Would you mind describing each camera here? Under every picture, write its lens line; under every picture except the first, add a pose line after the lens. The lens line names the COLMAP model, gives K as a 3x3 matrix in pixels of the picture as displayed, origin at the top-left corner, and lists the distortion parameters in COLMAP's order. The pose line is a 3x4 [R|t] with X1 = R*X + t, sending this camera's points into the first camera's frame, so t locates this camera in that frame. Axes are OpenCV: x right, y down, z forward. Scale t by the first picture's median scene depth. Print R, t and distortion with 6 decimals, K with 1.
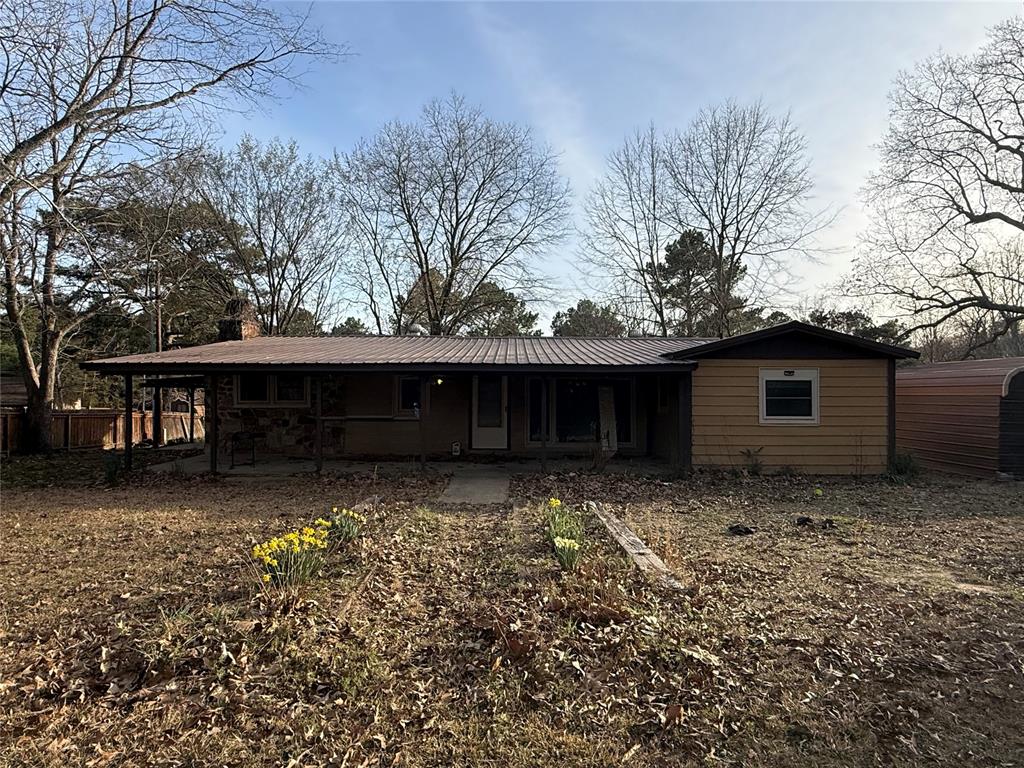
lens RADIAL K [[618.6, 0, 512.0], [0, 618.6, 384.0], [0, 0, 1]] dist [-0.048513, 0.049882]
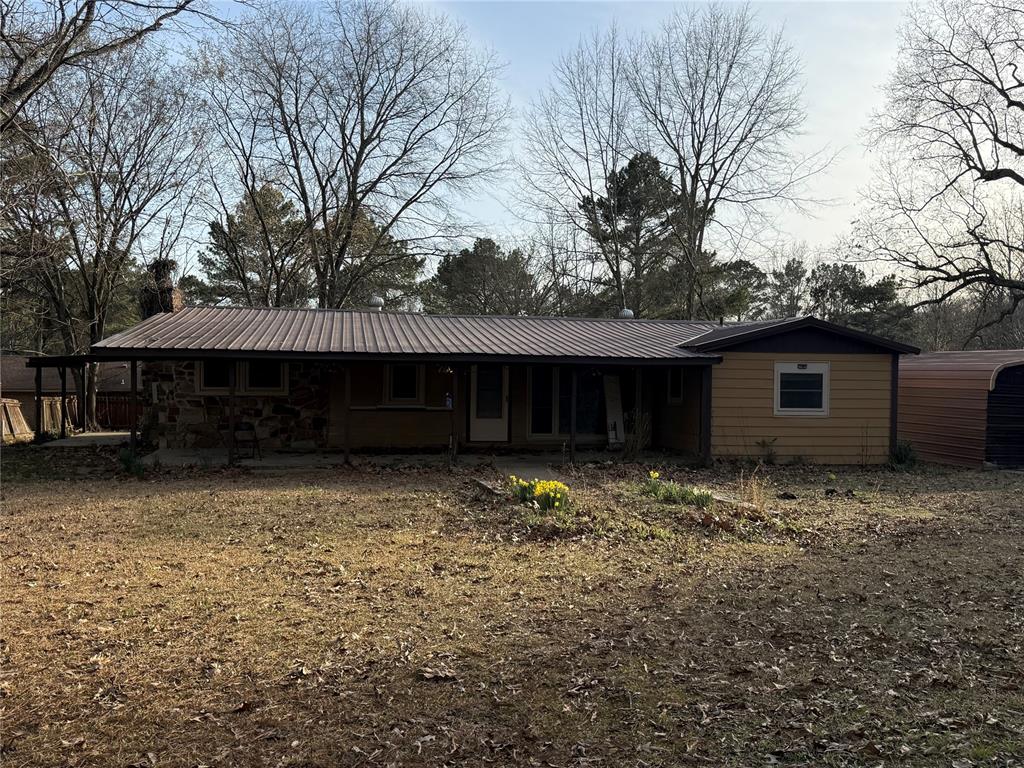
lens RADIAL K [[925.0, 0, 512.0], [0, 925.0, 384.0], [0, 0, 1]] dist [0.016116, 0.014191]
pose [[0.985146, 0.008333, 0.171519, -0.237627], [-0.013743, 0.999444, 0.030374, -0.022948], [-0.171170, -0.032280, 0.984713, -0.361498]]
